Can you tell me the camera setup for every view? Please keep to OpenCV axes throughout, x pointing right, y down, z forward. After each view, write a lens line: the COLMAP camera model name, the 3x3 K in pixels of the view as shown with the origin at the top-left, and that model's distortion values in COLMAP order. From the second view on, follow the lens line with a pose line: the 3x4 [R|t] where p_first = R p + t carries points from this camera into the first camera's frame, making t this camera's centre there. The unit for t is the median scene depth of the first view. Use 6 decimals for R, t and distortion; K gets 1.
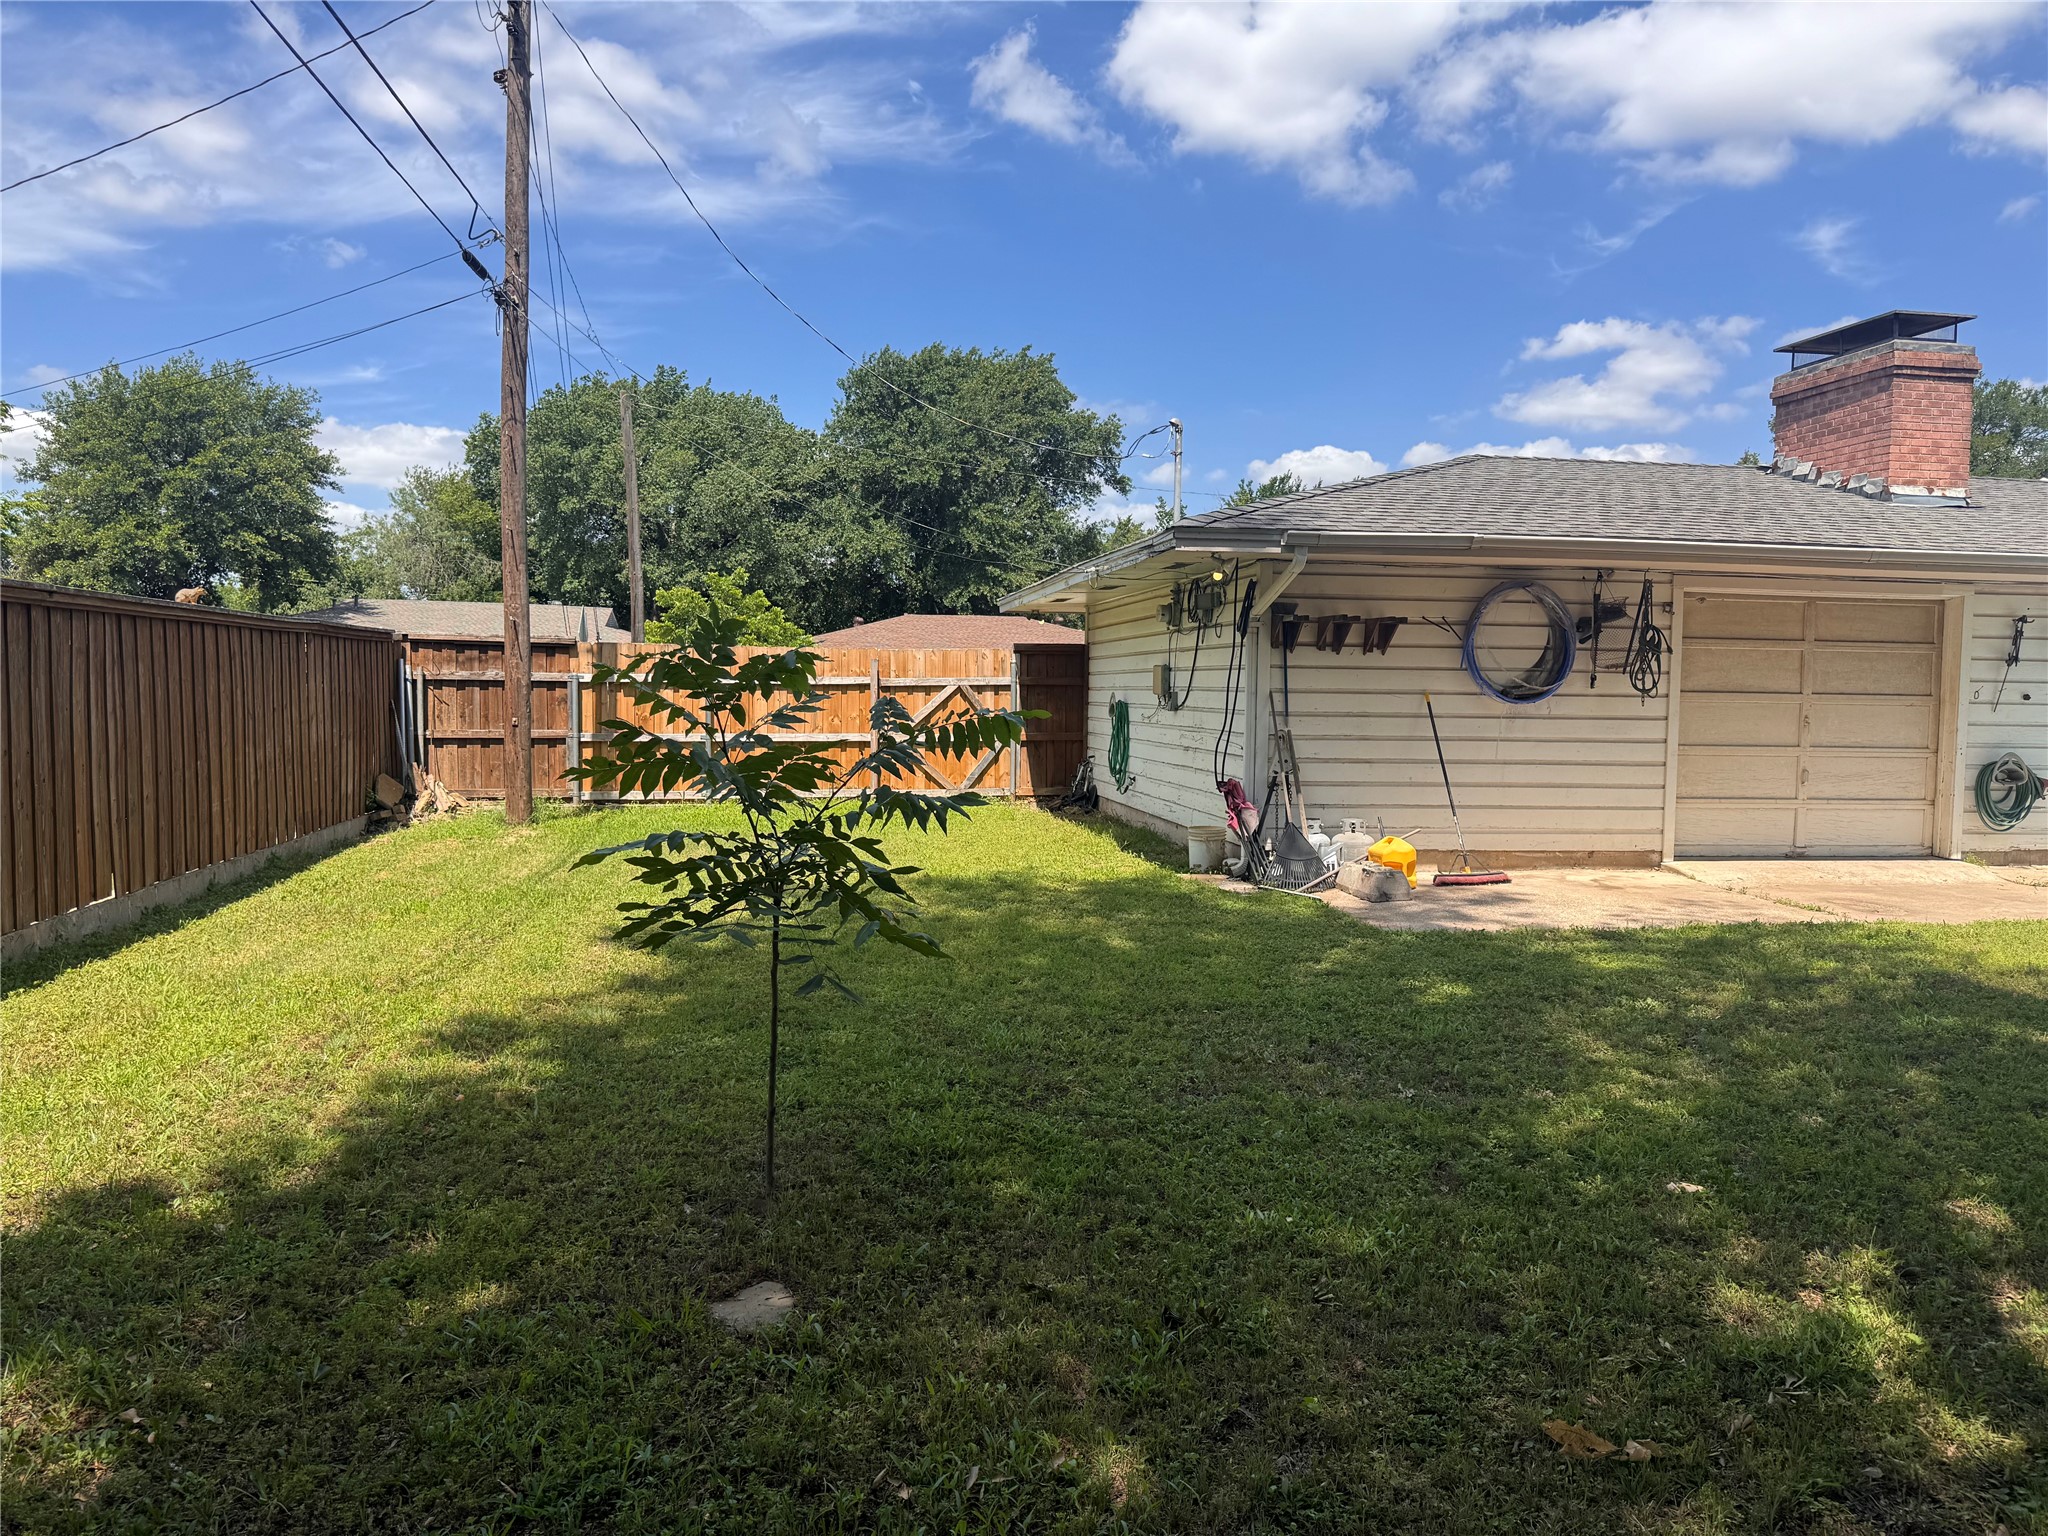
lens RADIAL K [[1418.5, 0, 1069.0], [0, 1418.5, 758.7], [0, 0, 1]] dist [0.045562, -0.044300]
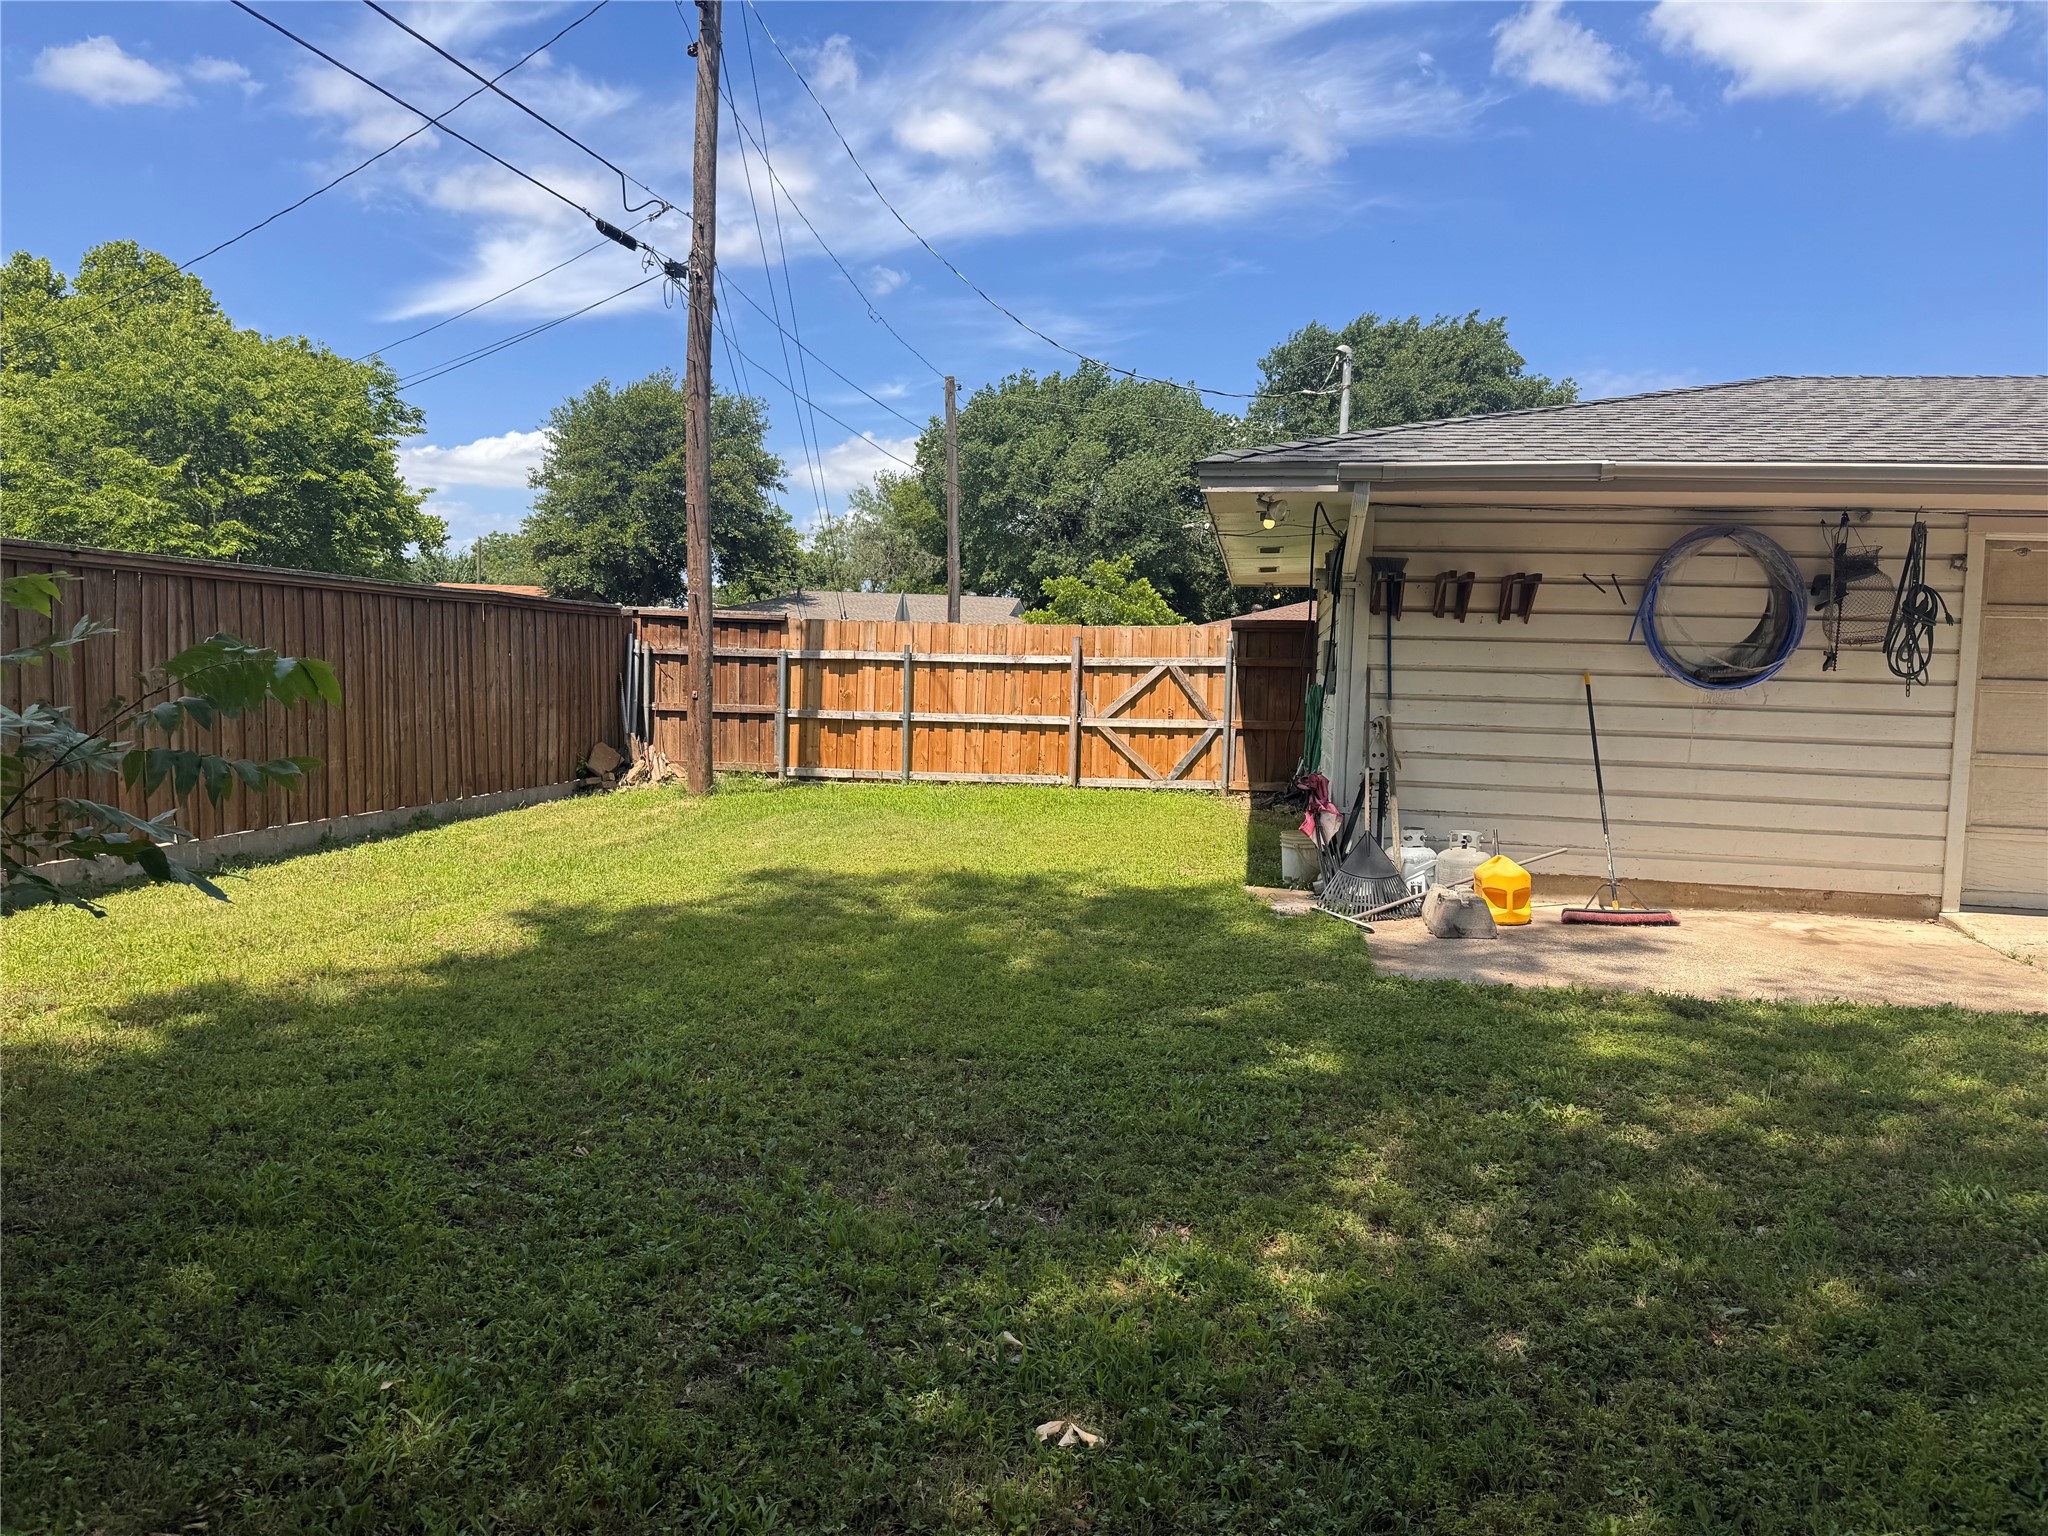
lens RADIAL K [[1437.9, 0, 1026.3], [0, 1437.9, 774.9], [0, 0, 1]] dist [0.026575, -0.041839]
pose [[0.941556, 0.037714, -0.334740, 0.222121], [-0.032418, 0.999245, 0.021397, 0.001859], [0.335294, -0.009295, 0.942068, 0.150841]]
